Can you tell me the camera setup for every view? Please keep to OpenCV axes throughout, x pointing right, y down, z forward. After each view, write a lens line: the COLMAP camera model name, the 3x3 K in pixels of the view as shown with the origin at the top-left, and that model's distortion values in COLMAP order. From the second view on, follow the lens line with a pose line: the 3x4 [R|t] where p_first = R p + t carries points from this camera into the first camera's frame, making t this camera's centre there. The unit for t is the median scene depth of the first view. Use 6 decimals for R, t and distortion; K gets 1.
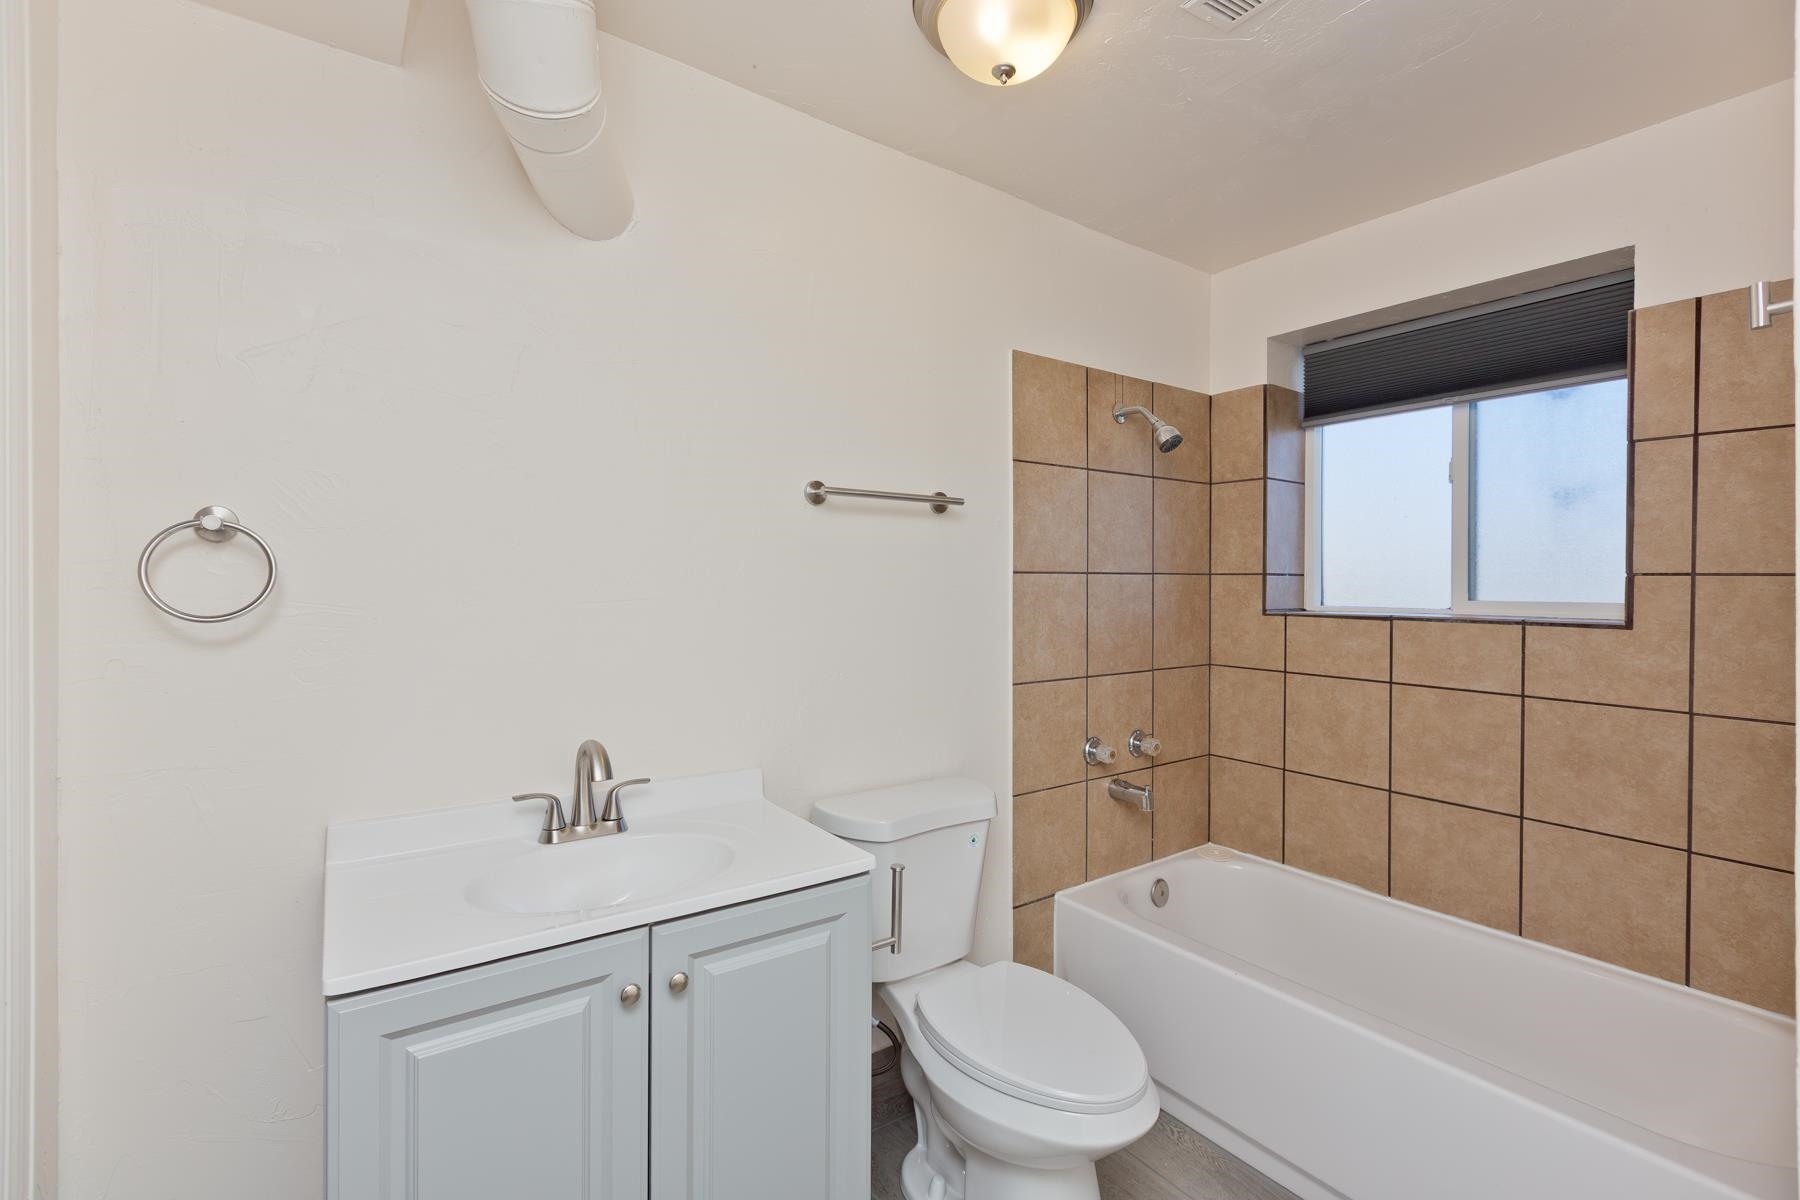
lens RADIAL K [[808.1, 0, 894.6], [0, 808.1, 590.5], [0, 0, 1]] dist [0.000325, -0.000388]
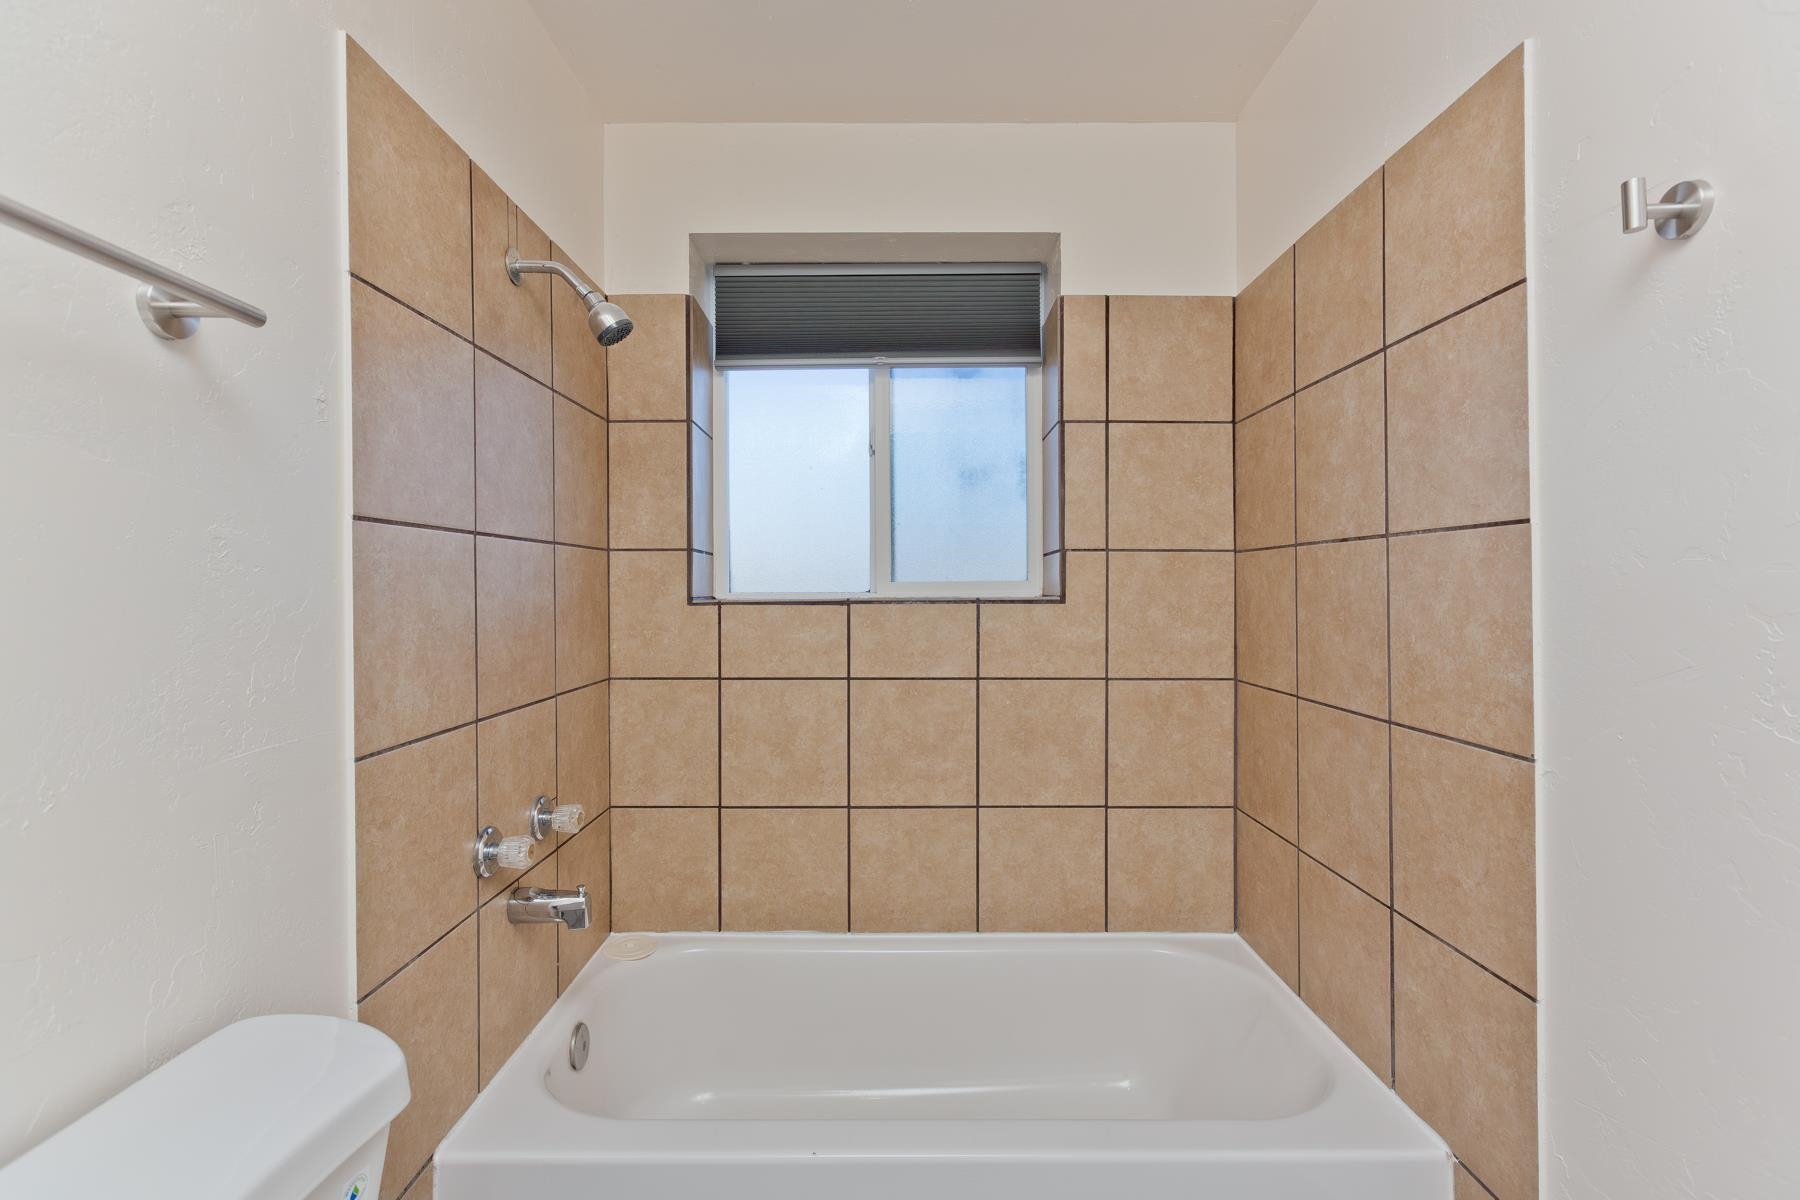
lens RADIAL K [[948.1, 0, 1134.3], [0, 948.1, 573.9], [0, 0, 1]] dist [0.000588, 0.000392]
pose [[0.575507, -0.008974, 0.817747, -0.025815], [0.015767, 0.999876, -0.000124, 0.010728], [-0.817645, 0.012964, 0.575577, 0.206128]]
